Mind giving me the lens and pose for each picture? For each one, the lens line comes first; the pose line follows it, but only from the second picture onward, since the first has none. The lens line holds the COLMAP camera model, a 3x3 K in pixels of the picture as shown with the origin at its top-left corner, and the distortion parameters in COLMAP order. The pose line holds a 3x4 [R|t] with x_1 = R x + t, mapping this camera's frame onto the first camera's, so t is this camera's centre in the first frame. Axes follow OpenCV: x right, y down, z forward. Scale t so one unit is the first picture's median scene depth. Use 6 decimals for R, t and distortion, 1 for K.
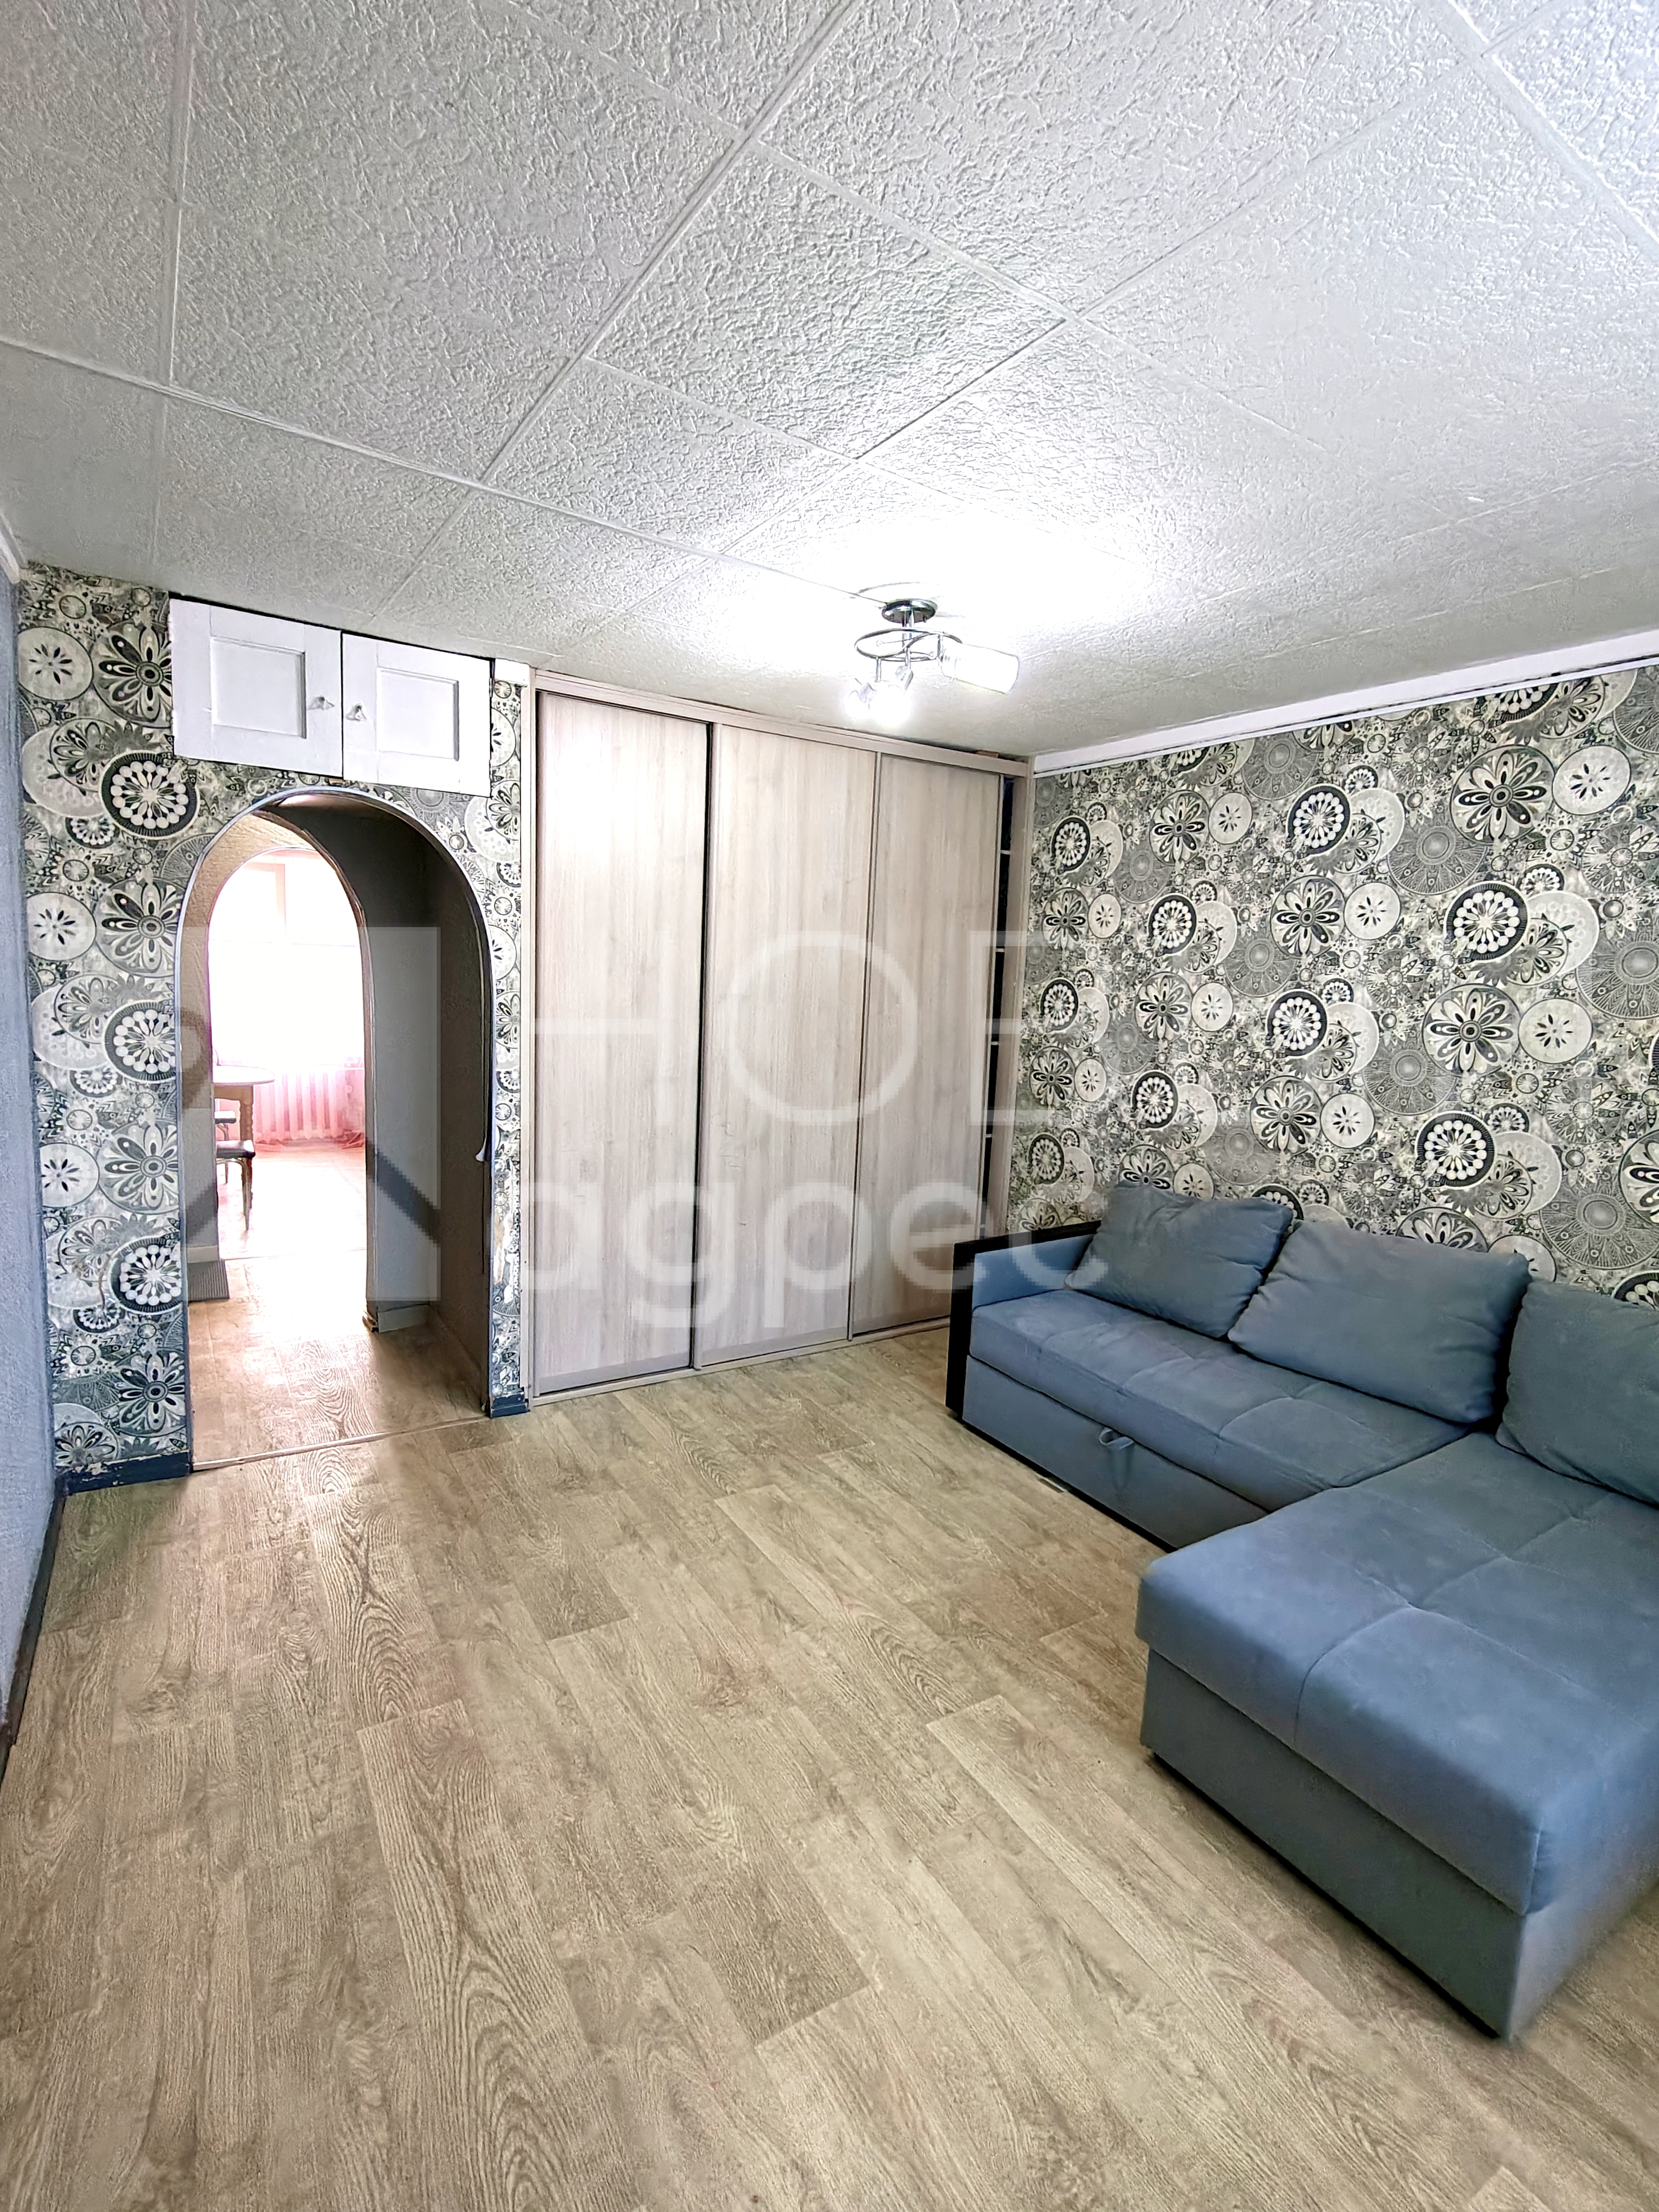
lens RADIAL K [[1028.3, 0, 836.7], [0, 1028.3, 1100.8], [0, 0, 1]] dist [0.000699, 0.000623]
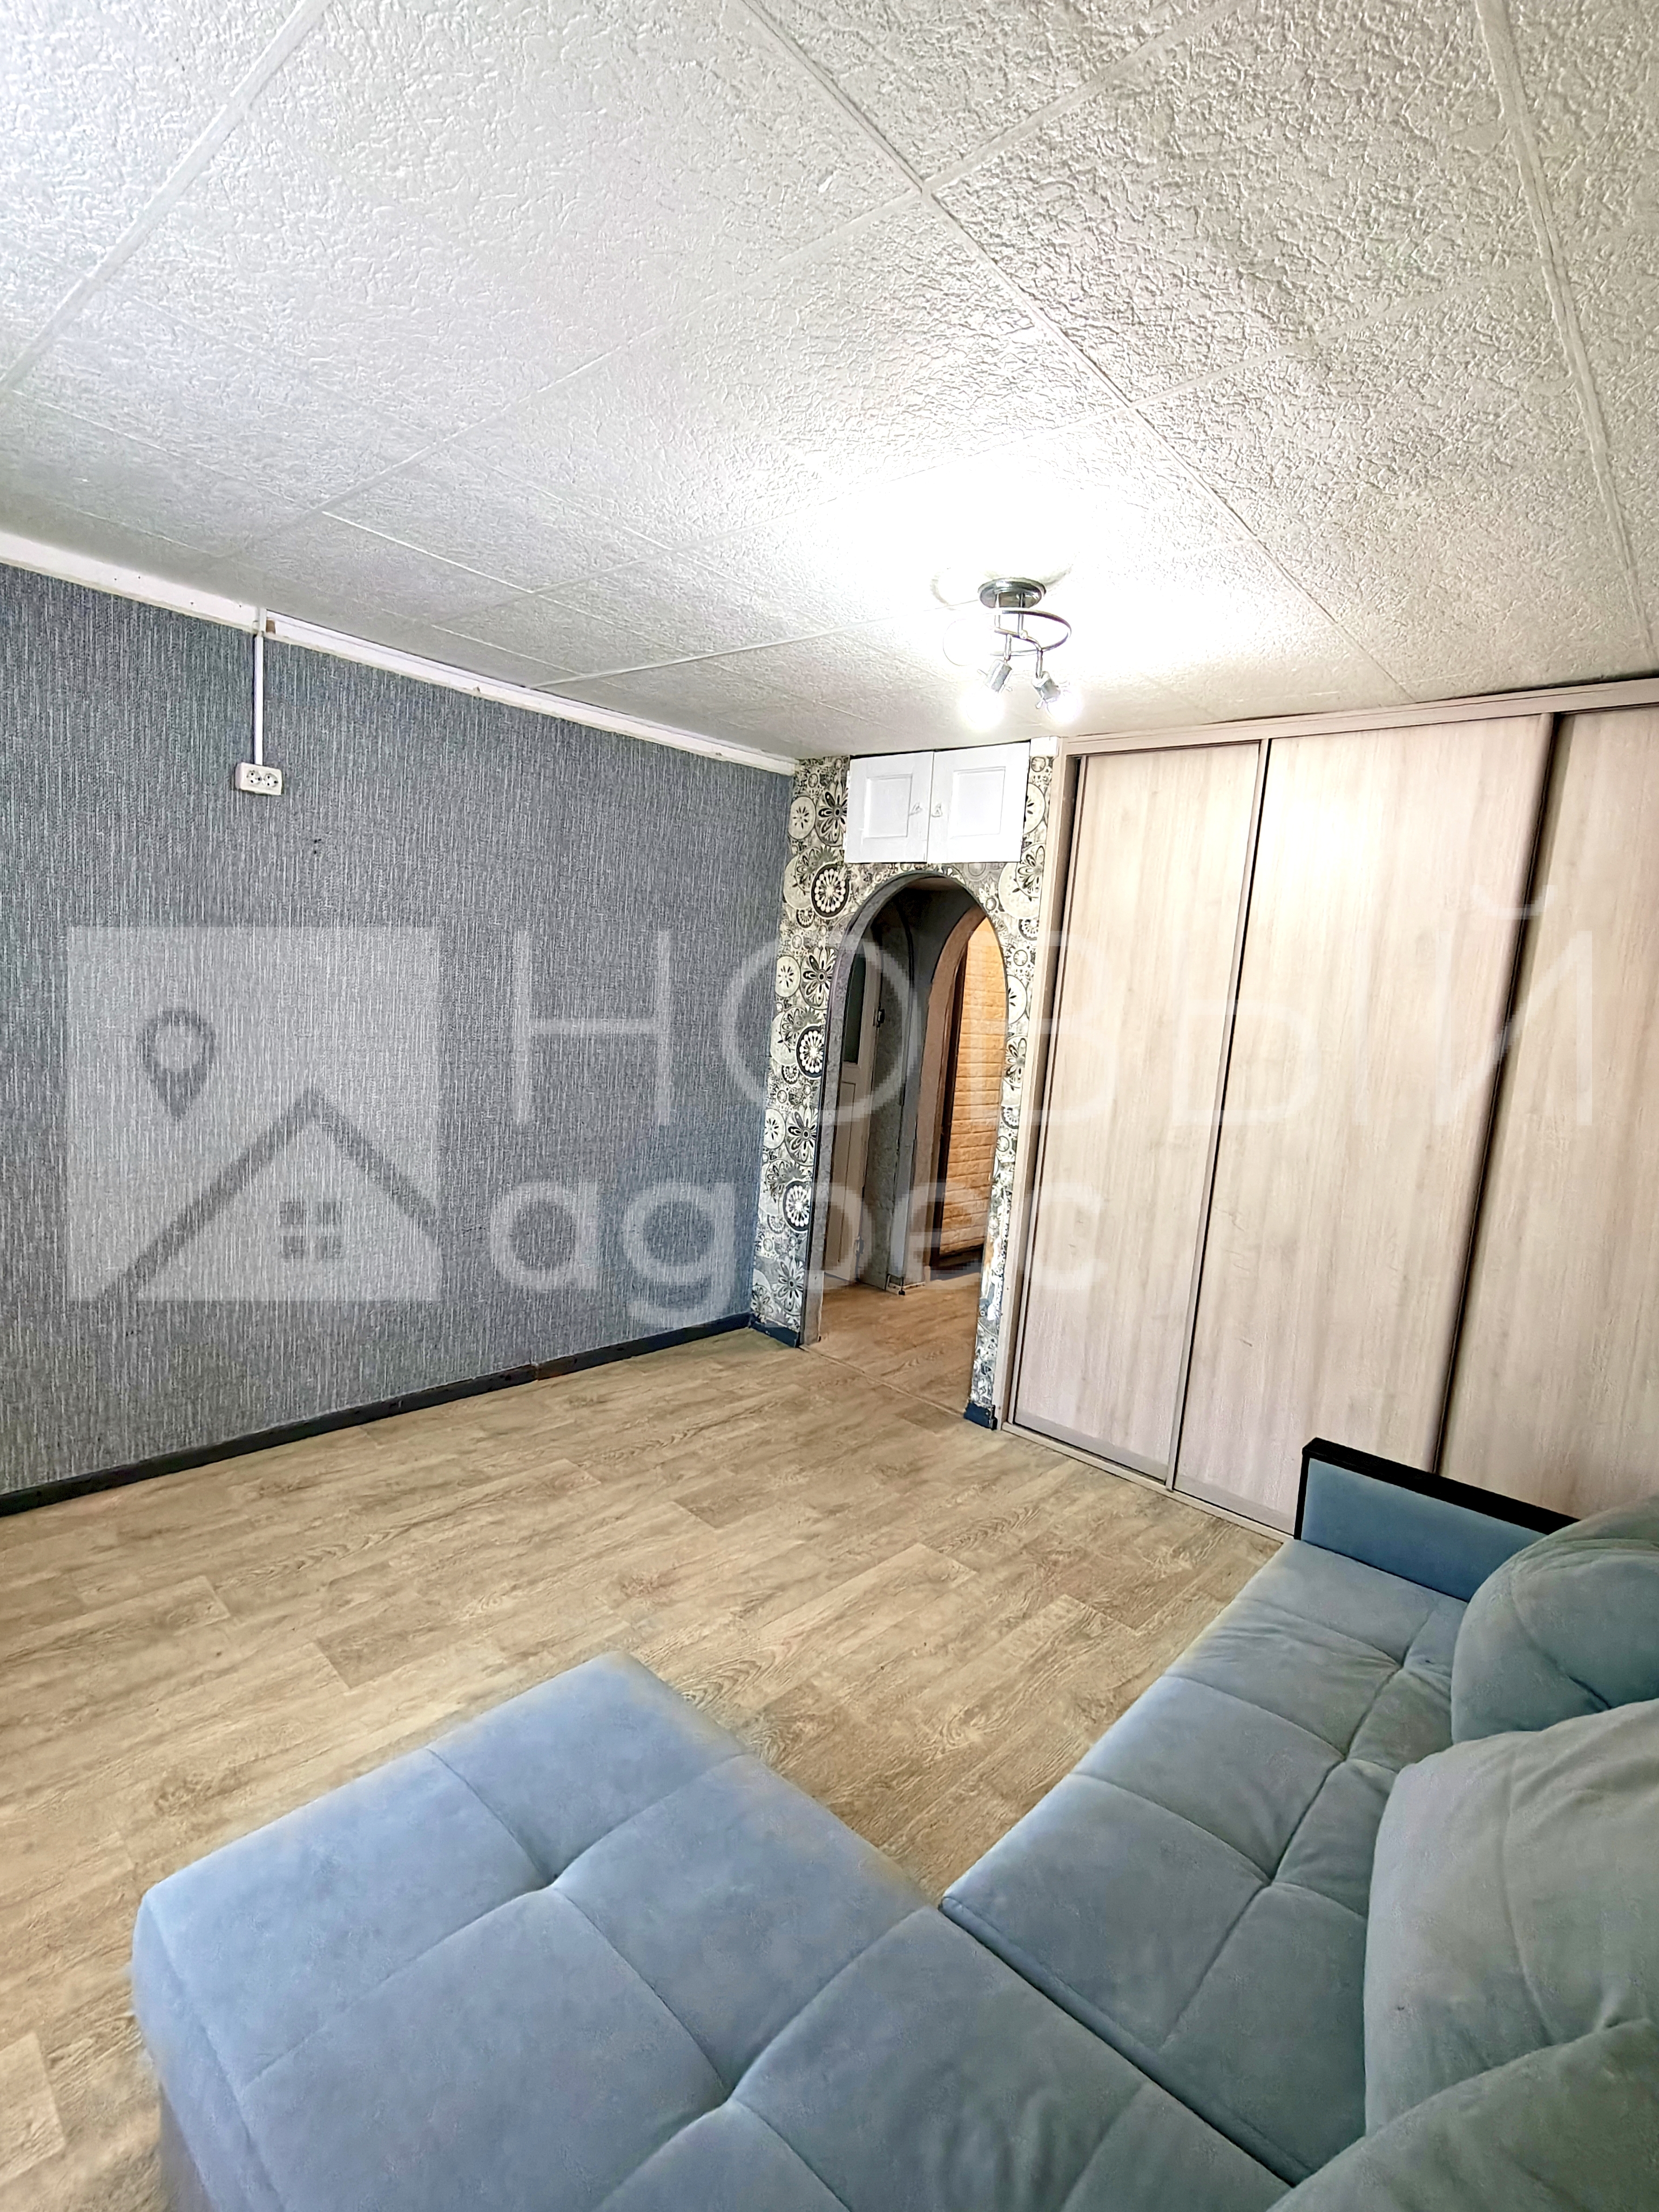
lens RADIAL K [[1041.3, 0, 825.5], [0, 1041.3, 1101.4], [0, 0, 1]] dist [-0.002146, -0.000256]
pose [[0.272524, 0.091597, -0.957779, 0.814317], [-0.190175, 0.980947, 0.039701, -0.049793], [0.943167, 0.171326, 0.284751, 0.593845]]
